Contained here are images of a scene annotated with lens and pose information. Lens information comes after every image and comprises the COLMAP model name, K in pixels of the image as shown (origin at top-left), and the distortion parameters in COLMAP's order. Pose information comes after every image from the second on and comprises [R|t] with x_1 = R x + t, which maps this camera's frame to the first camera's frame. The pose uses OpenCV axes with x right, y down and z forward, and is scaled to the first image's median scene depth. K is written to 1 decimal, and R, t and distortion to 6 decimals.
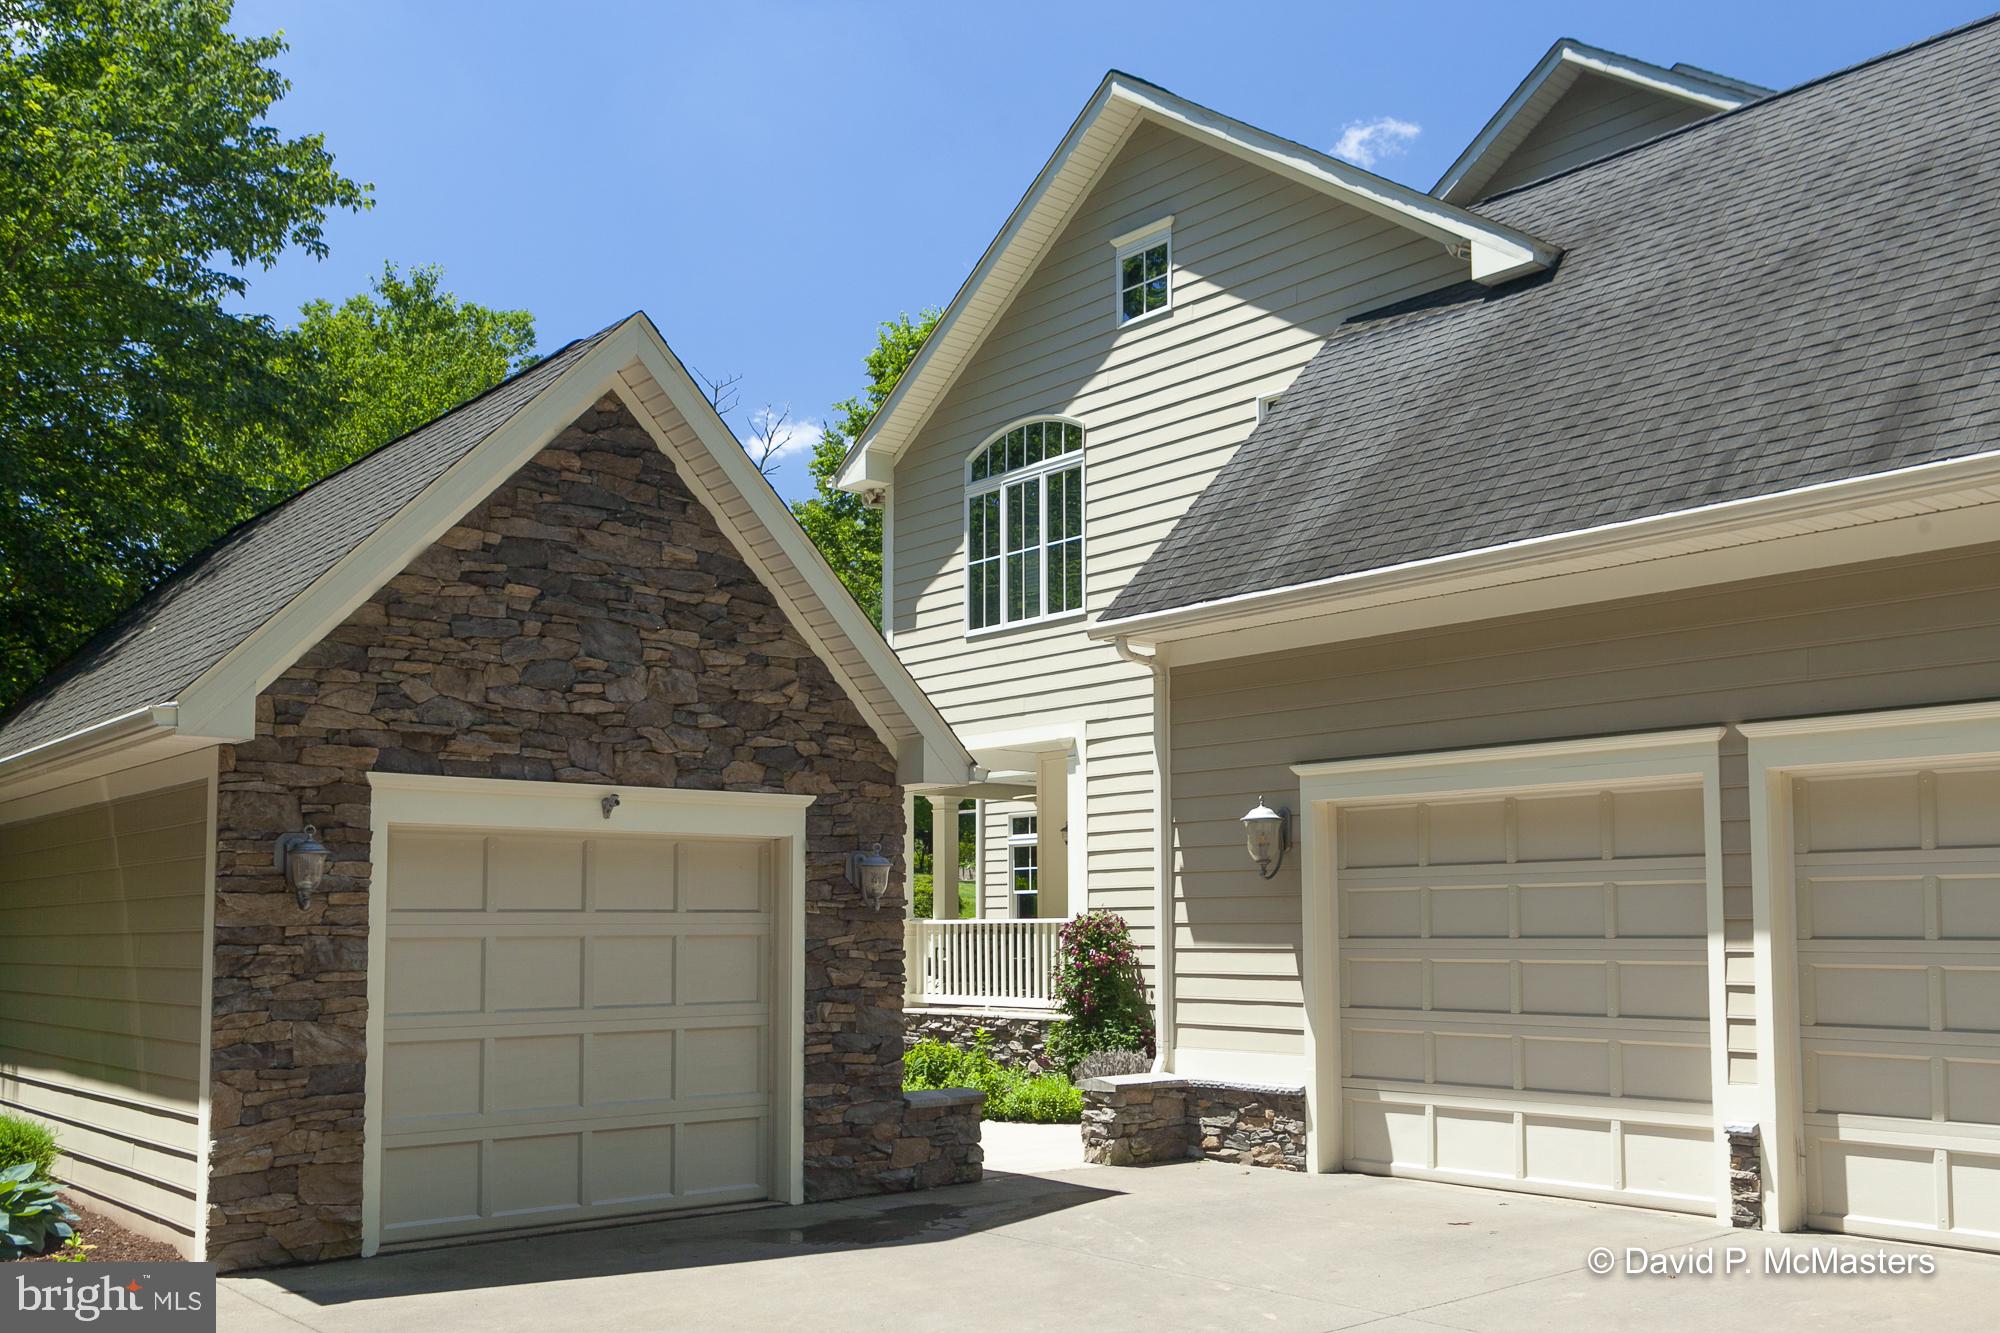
lens RADIAL K [[1909.1, 0, 1013.3], [0, 1909.1, 663.6], [0, 0, 1]] dist [0.005442, 0.000000]
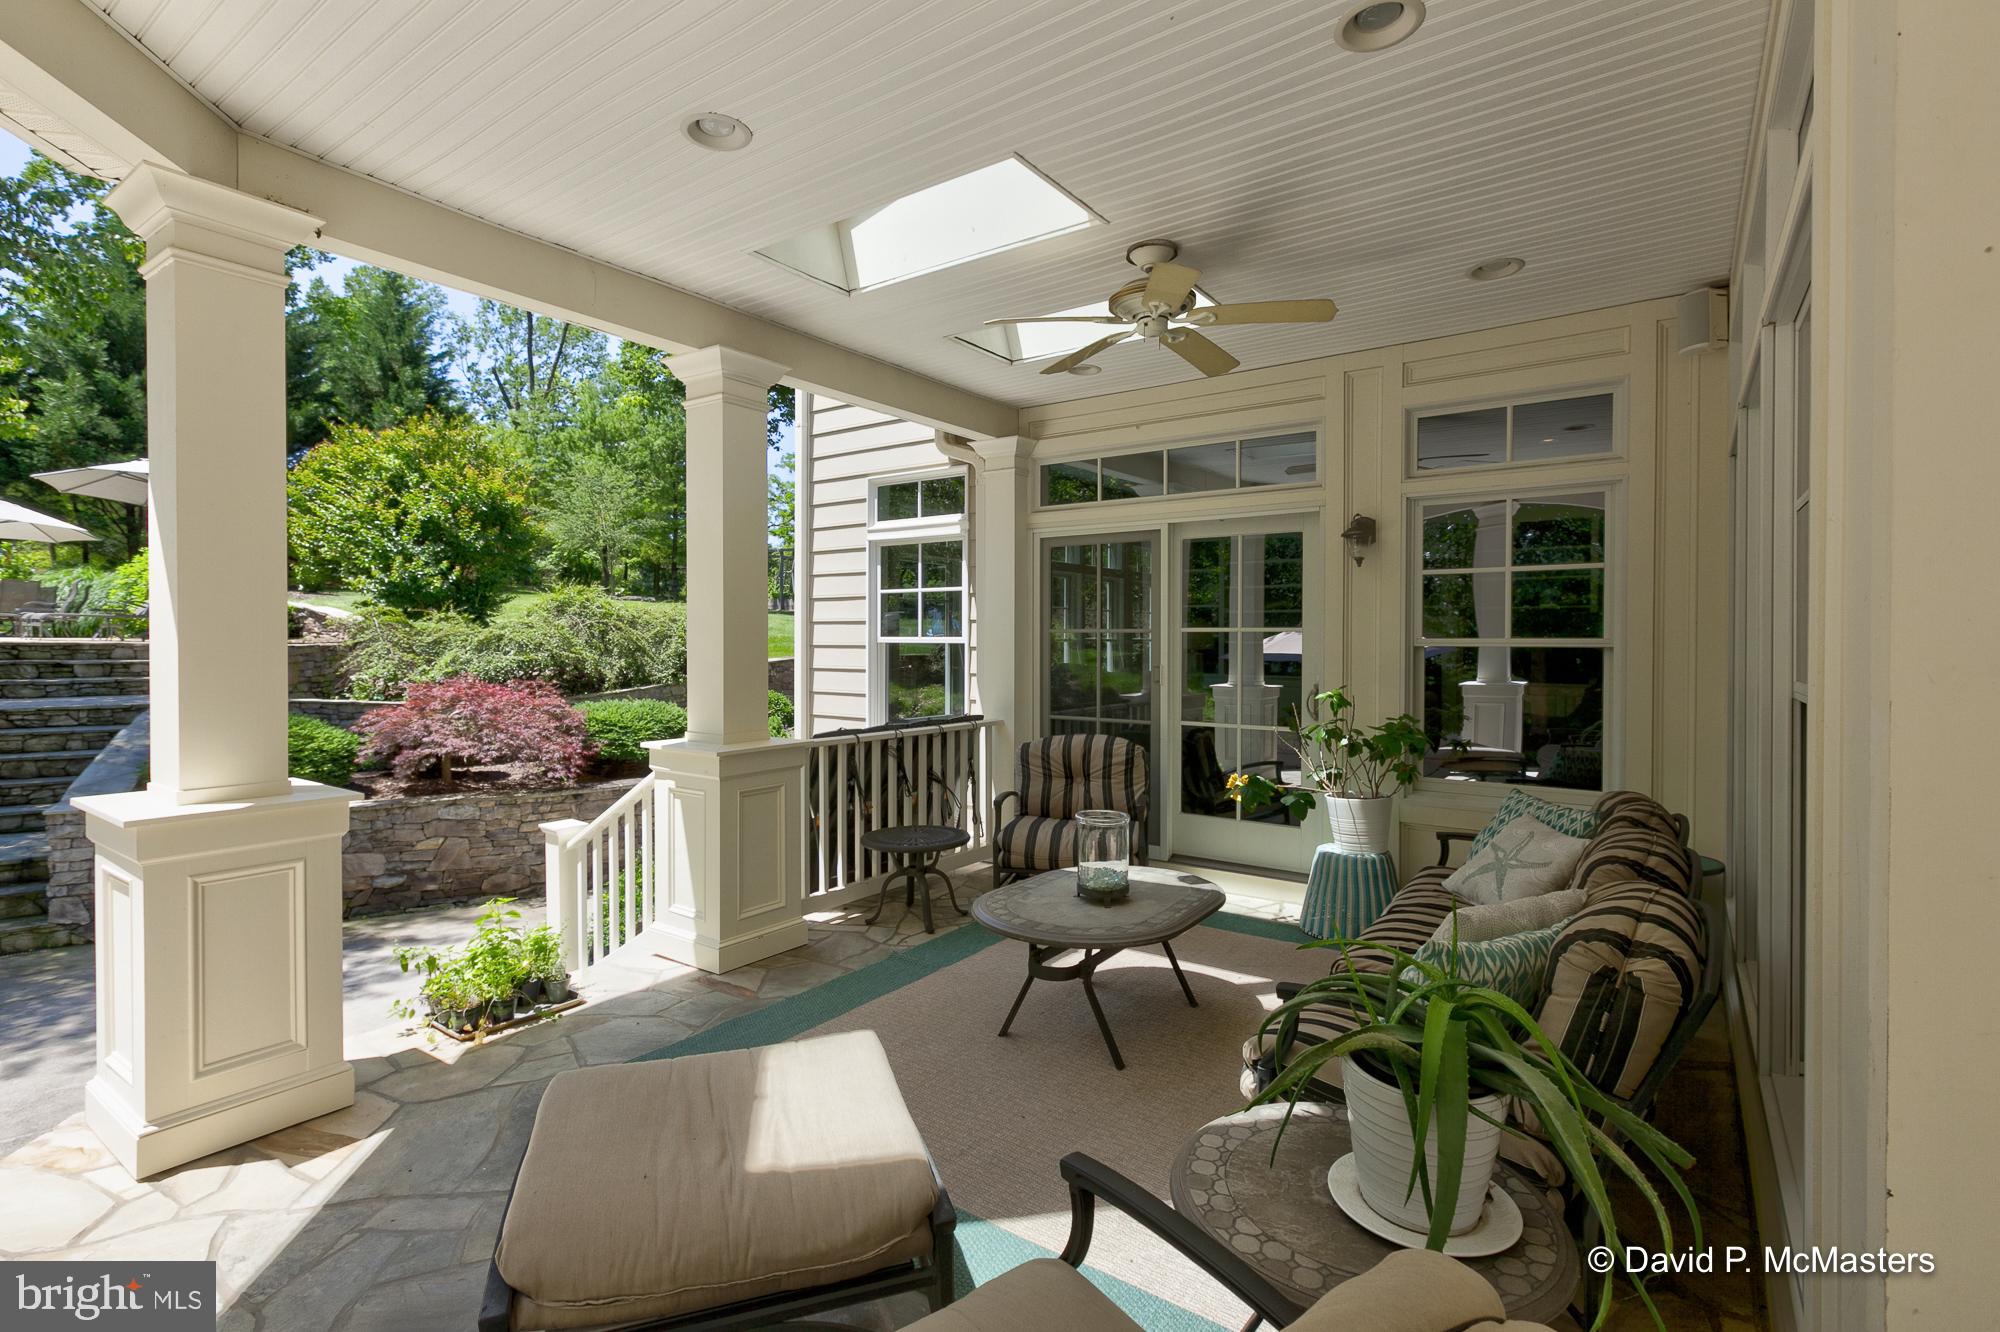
lens RADIAL K [[918.2, 0, 1012.2], [0, 918.2, 661.0], [0, 0, 1]] dist [0.000538, -0.000039]
pose [[0.967980, 0.004435, 0.250989, -0.066998], [-0.040921, 0.989258, 0.140337, 0.241383], [-0.247670, -0.146114, 0.957763, 2.035470]]
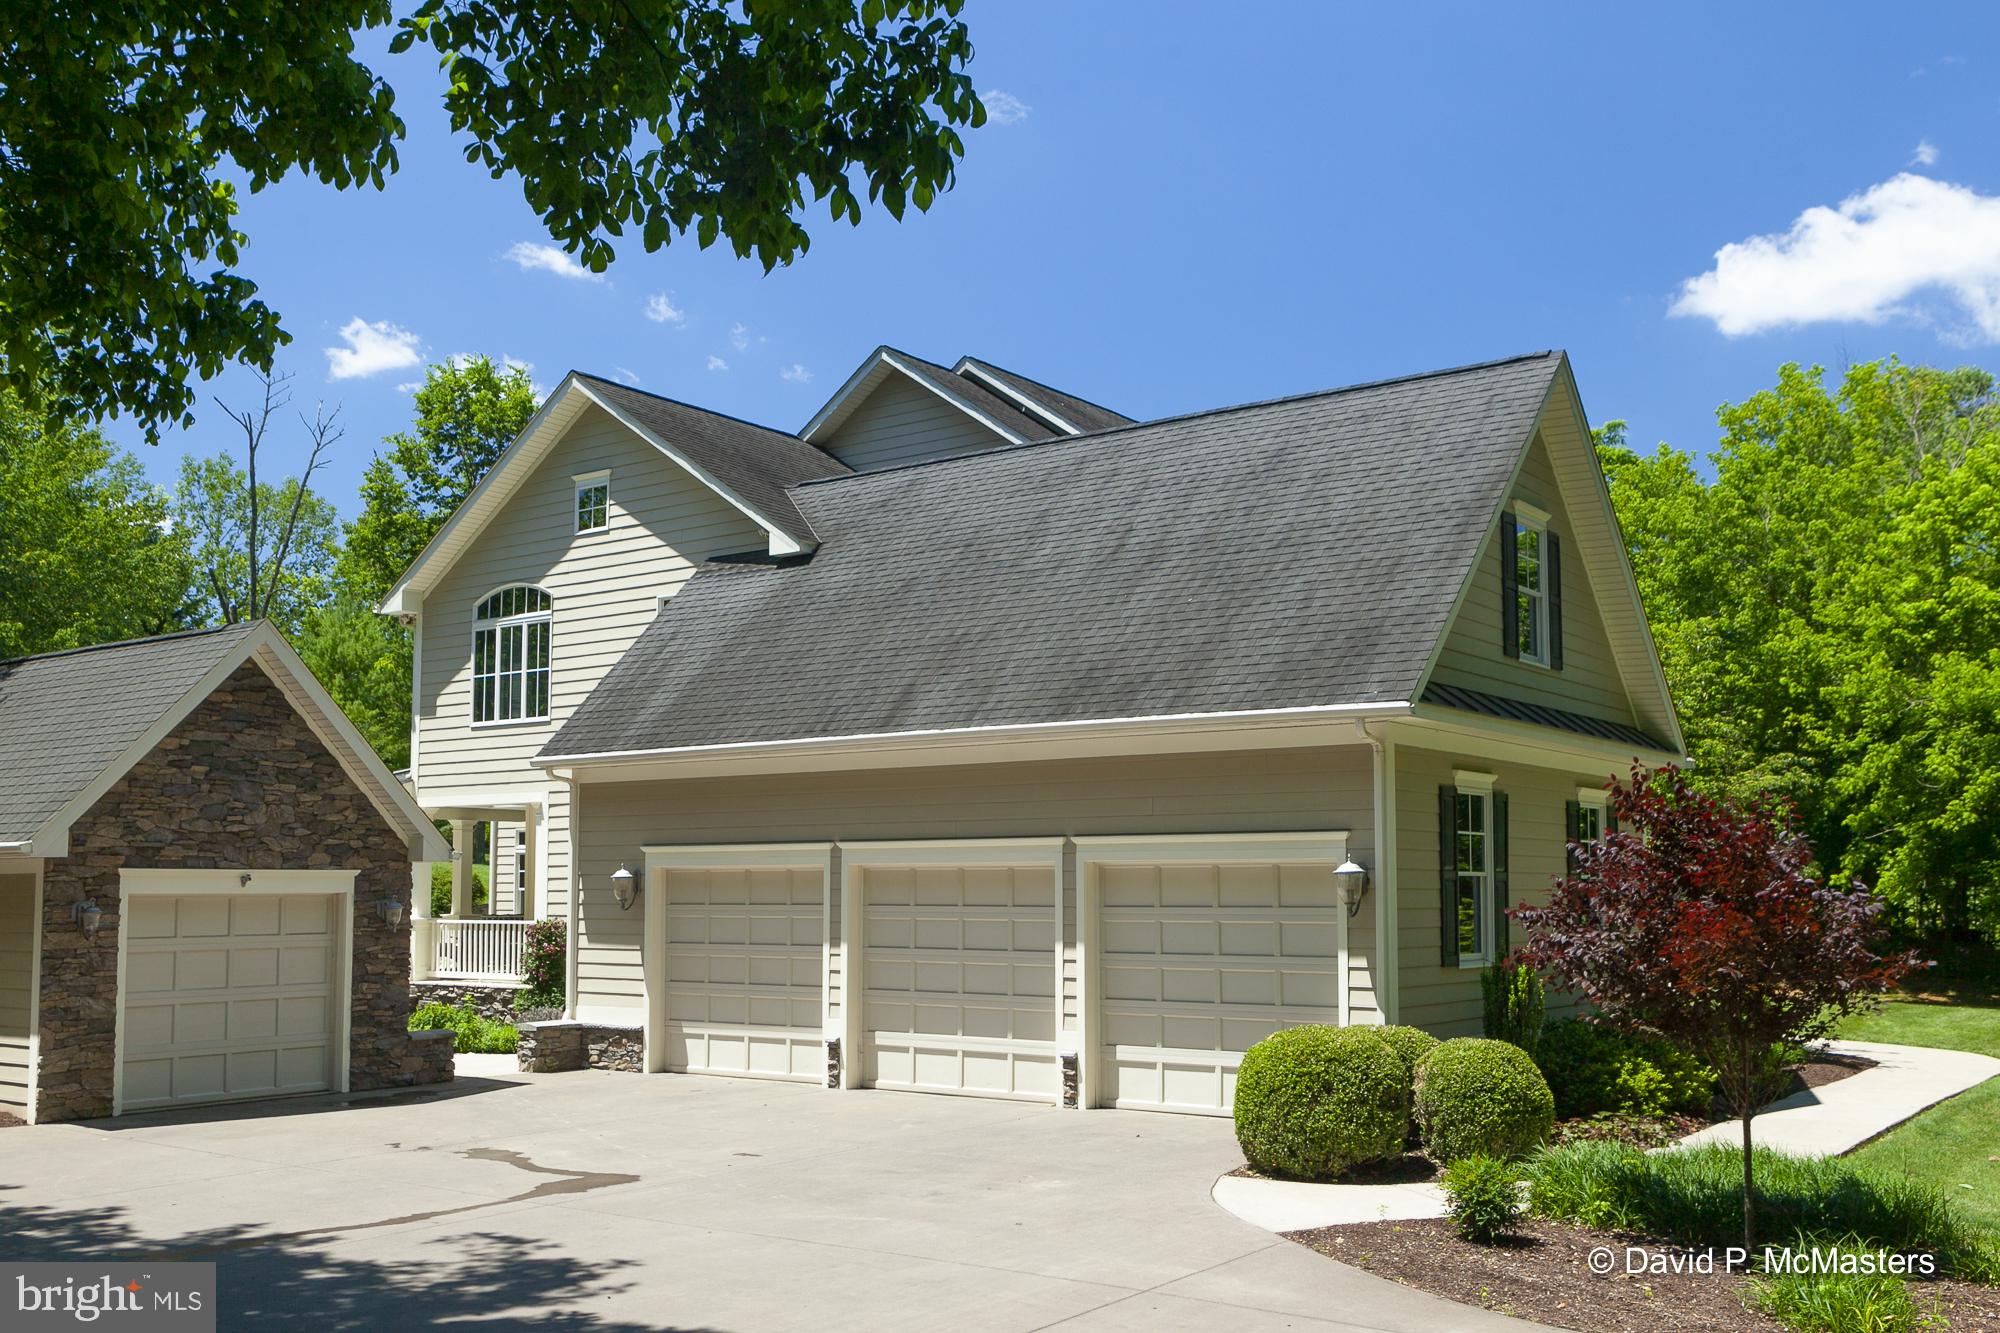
lens RADIAL K [[1909.1, 0, 988.3], [0, 1909.1, 685.9], [0, 0, 1]] dist [0.005442, 0.000000]
pose [[0.976882, 0.022316, 0.212612, 0.086824], [-0.028880, 0.999196, 0.027814, -0.167501], [-0.211821, -0.033311, 0.976741, -0.867456]]
